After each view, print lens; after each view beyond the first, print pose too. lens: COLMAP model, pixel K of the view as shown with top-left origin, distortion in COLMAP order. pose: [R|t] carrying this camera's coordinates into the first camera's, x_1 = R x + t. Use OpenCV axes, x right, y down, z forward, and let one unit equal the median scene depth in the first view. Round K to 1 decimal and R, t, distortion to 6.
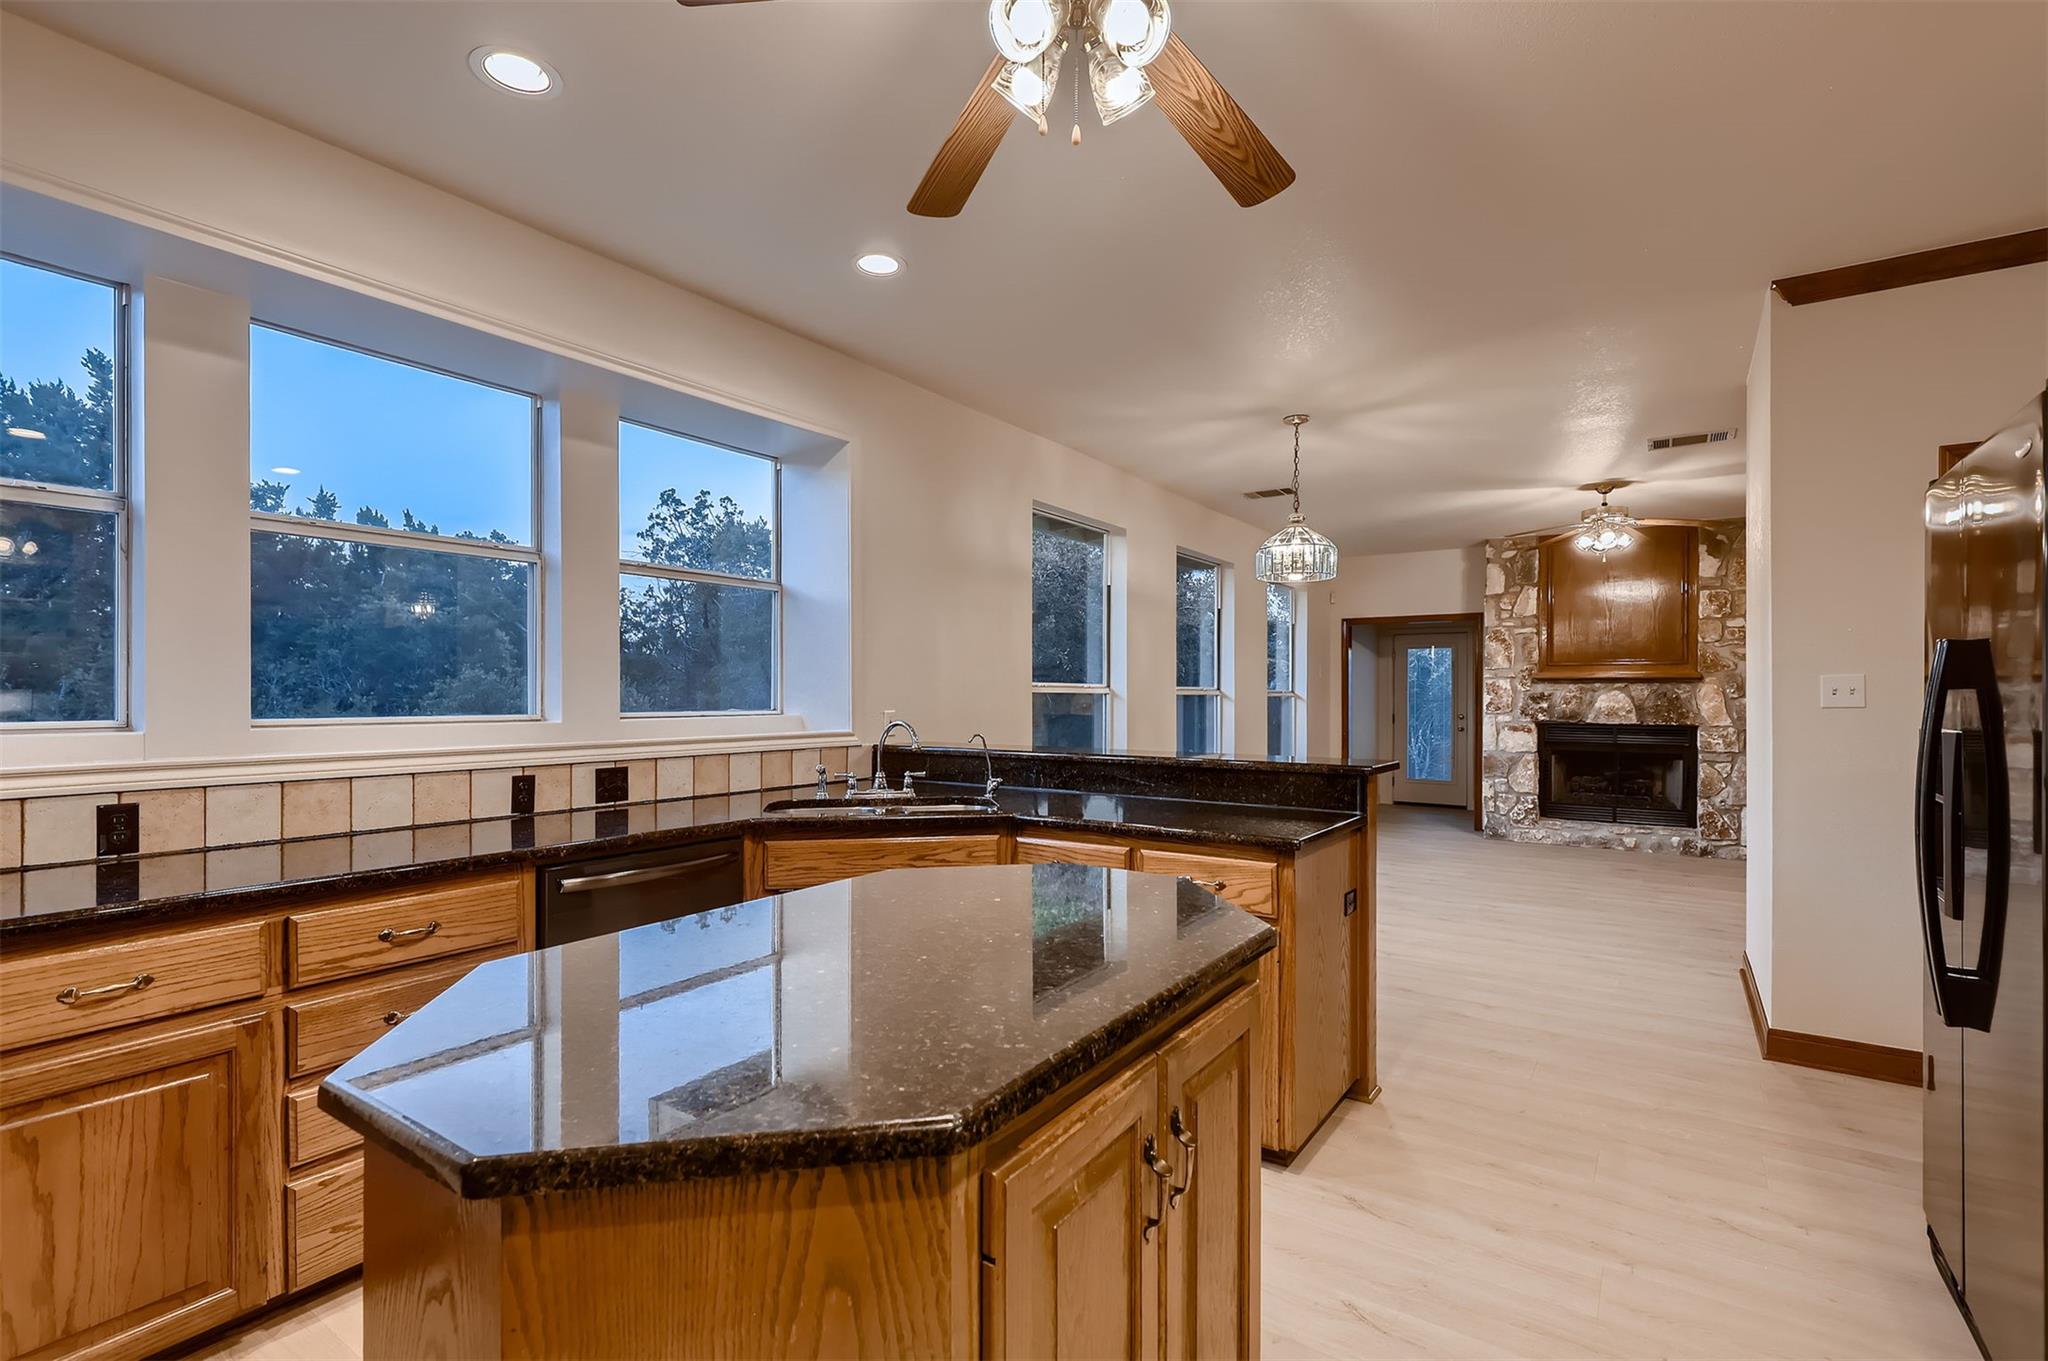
lens RADIAL K [[927.9, 0, 1023.9], [0, 927.9, 687.1], [0, 0, 1]] dist [0.003037, 0.000715]
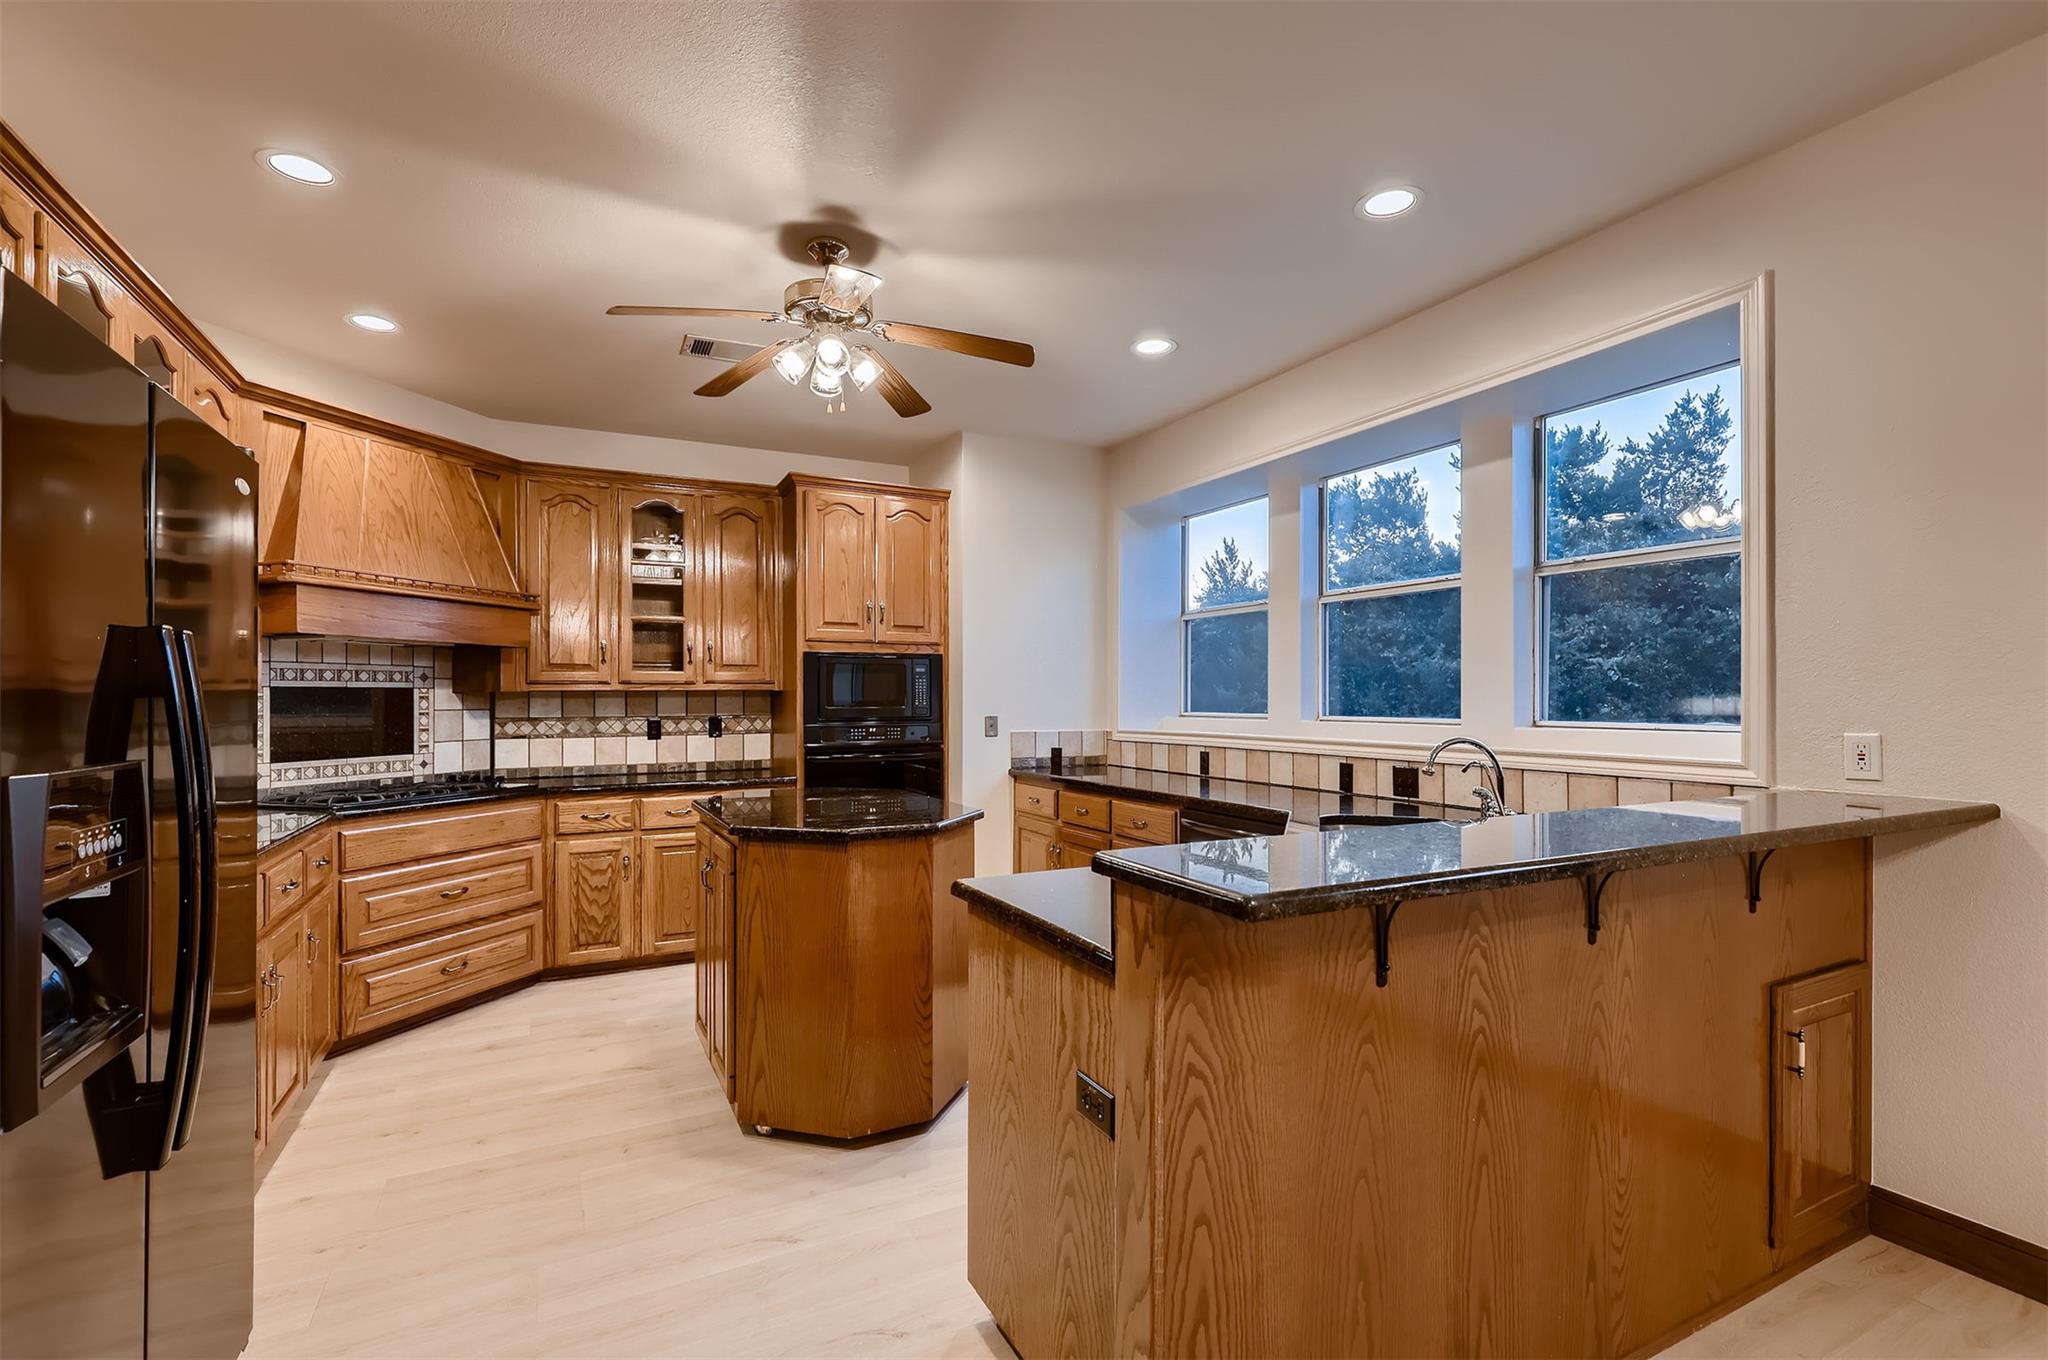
lens RADIAL K [[927.9, 0, 1019.1], [0, 927.9, 688.7], [0, 0, 1]] dist [0.003037, 0.000715]
pose [[-0.484301, -0.011856, -0.874821, 0.292900], [0.004216, 0.999865, -0.015885, 0.002994], [0.874891, -0.011381, -0.484186, 0.431606]]
